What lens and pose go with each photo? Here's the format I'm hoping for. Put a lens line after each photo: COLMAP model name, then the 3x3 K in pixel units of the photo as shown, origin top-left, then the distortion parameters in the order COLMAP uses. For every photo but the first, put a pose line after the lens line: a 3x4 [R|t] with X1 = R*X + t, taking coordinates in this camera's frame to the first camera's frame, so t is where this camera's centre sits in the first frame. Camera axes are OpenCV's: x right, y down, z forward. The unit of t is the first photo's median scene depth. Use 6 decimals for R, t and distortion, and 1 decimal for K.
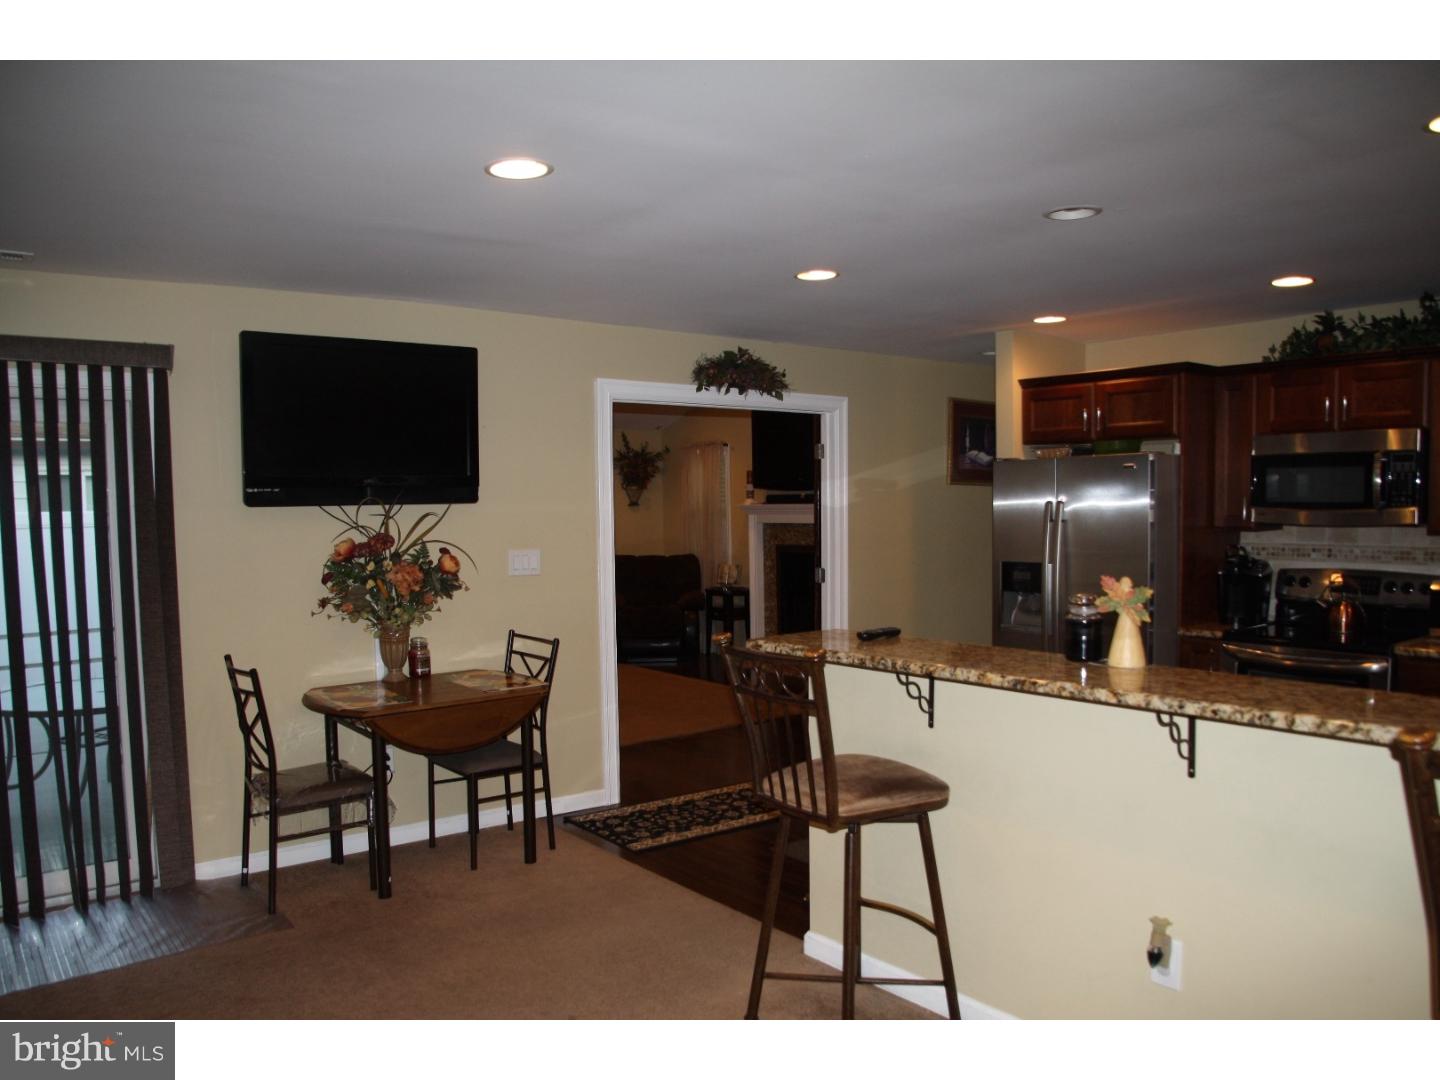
lens RADIAL K [[1080.5, 0, 721.8], [0, 1080.5, 577.9], [0, 0, 1]] dist [-0.126641, 0.073620]
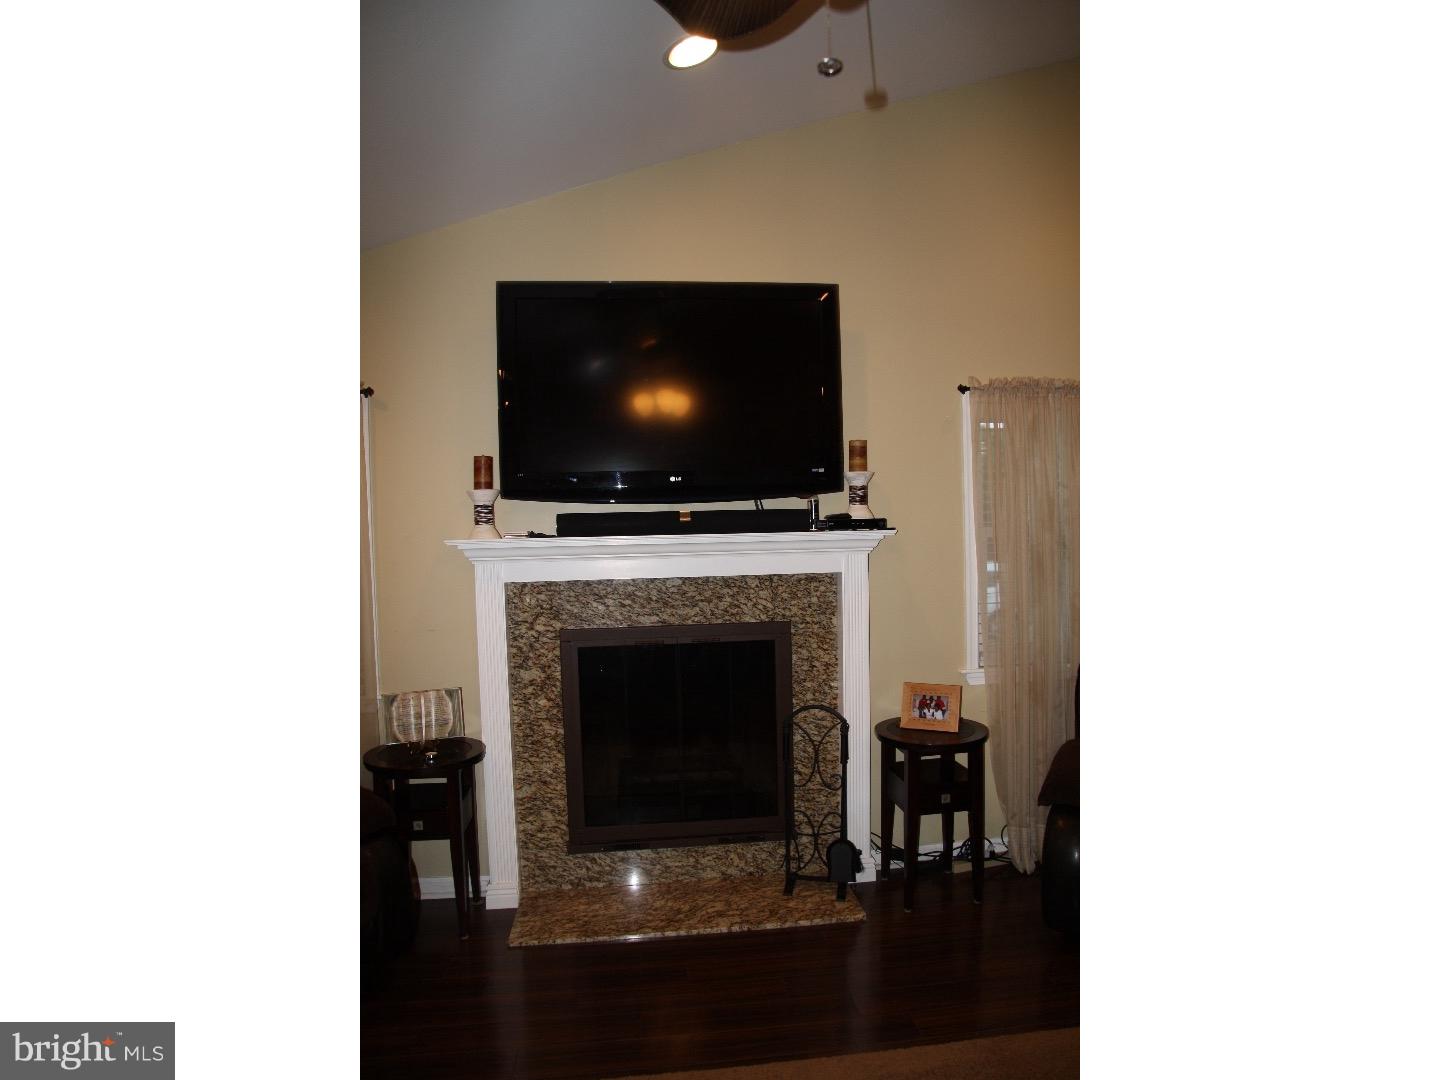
lens RADIAL K [[797.1, 0, 719.9], [0, 797.1, 565.1], [0, 0, 1]] dist [-0.084665, -0.000679]
pose [[0.522919, -0.035671, 0.851636, -0.180688], [0.077575, 0.996969, -0.005874, -0.048530], [-0.848845, 0.069137, 0.524101, 0.753901]]
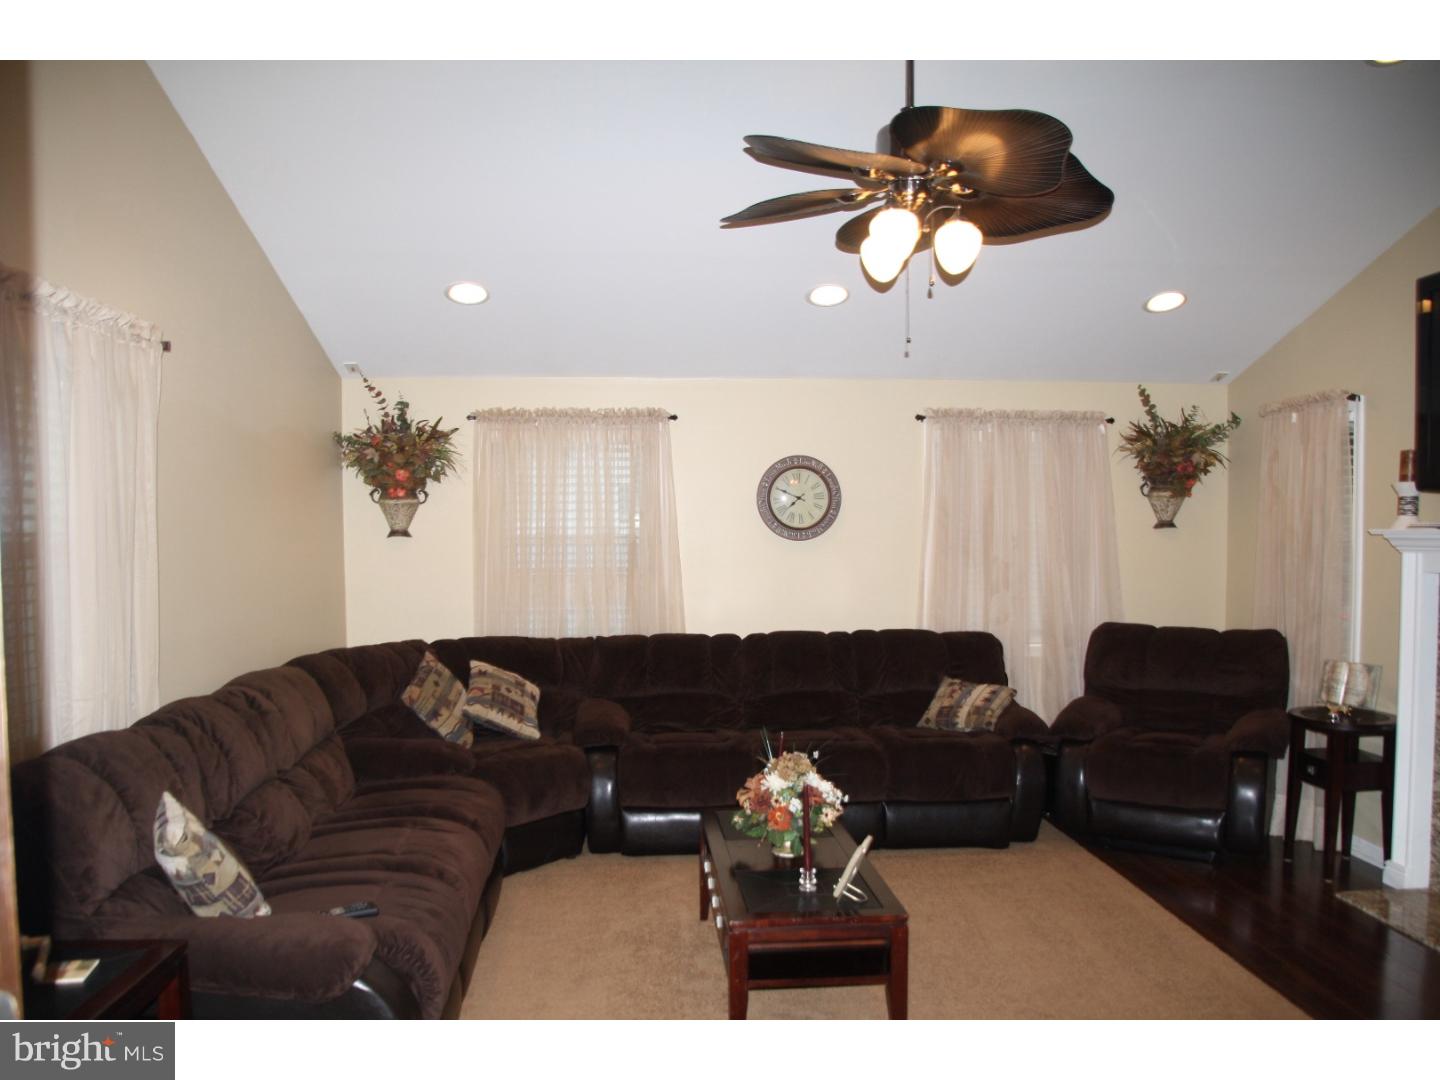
lens RADIAL K [[1080.5, 0, 711.8], [0, 1080.5, 562.9], [0, 0, 1]] dist [-0.126641, 0.073620]
pose [[0.820533, 0.031288, -0.570743, 0.034120], [-0.050341, 0.998576, -0.017630, -0.032518], [0.569379, 0.043198, 0.820940, 0.494195]]
